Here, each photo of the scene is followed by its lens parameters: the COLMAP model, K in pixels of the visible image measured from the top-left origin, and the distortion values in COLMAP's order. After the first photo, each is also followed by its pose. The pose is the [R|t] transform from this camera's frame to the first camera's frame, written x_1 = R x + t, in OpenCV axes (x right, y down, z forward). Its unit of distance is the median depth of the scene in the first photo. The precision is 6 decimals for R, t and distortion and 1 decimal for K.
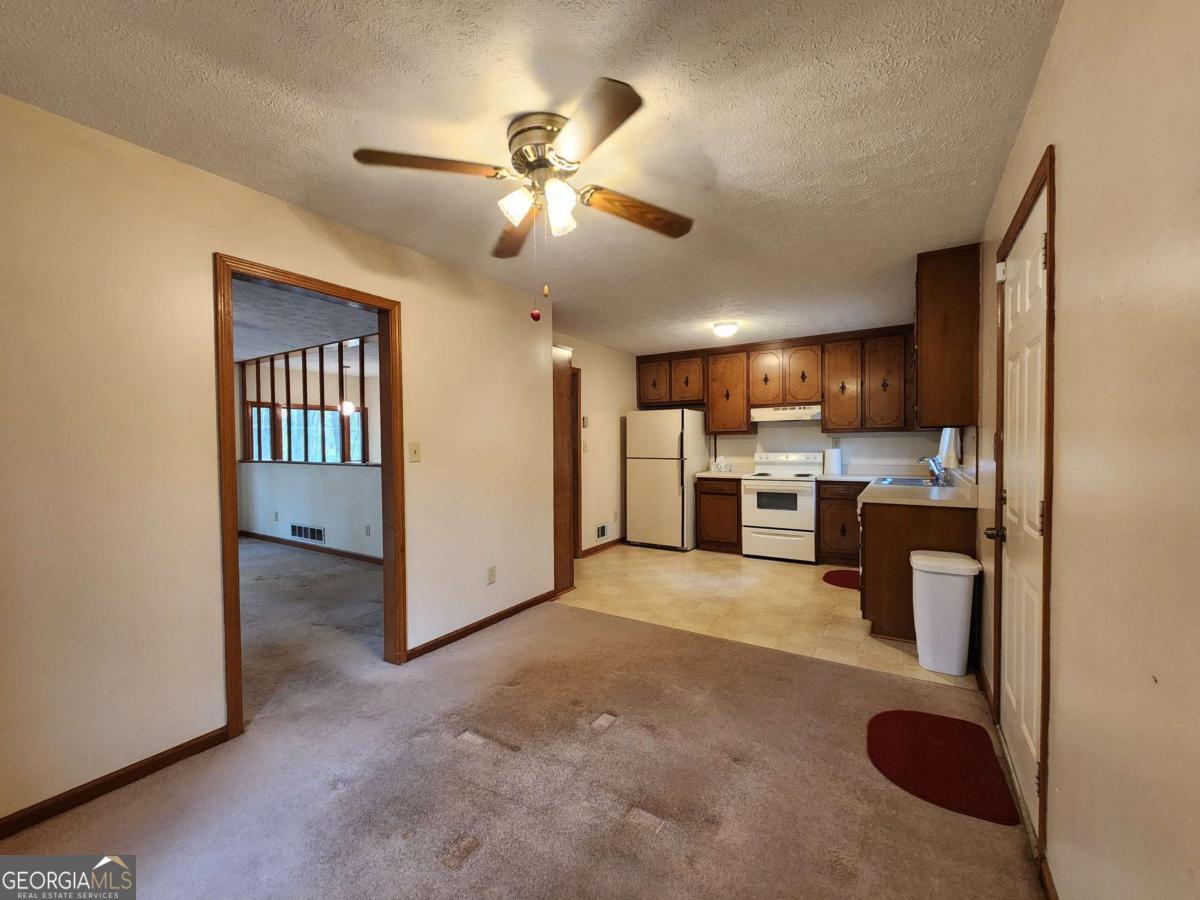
lens RADIAL K [[487.2, 0, 596.4], [0, 487.2, 452.3], [0, 0, 1]] dist [0.000771, -0.003621]
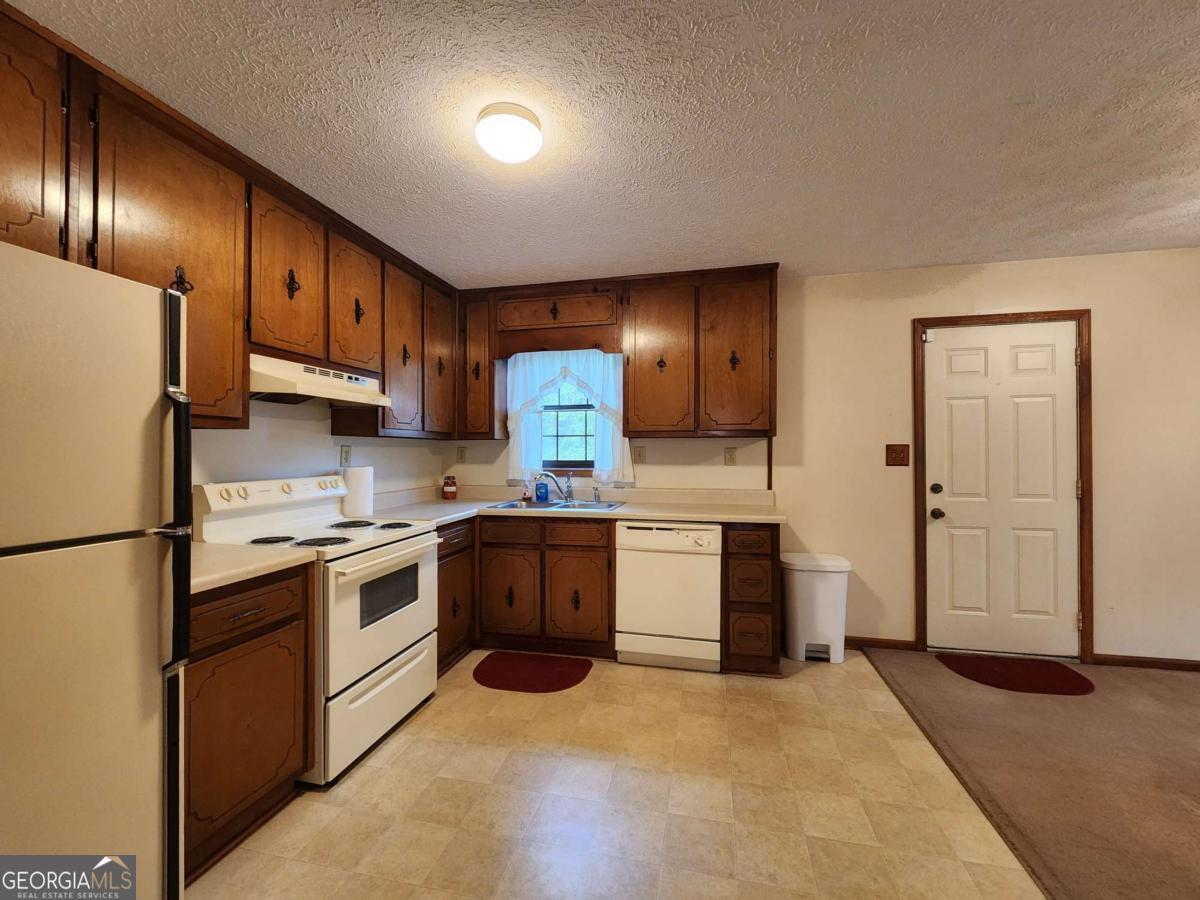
lens RADIAL K [[487.2, 0, 602.3], [0, 487.2, 451.1], [0, 0, 1]] dist [0.000771, -0.003621]
pose [[-0.332182, 0.013211, 0.943123, -0.086603], [0.024500, 0.999685, -0.005375, -0.015172], [-0.942897, 0.021321, -0.332401, 0.947716]]
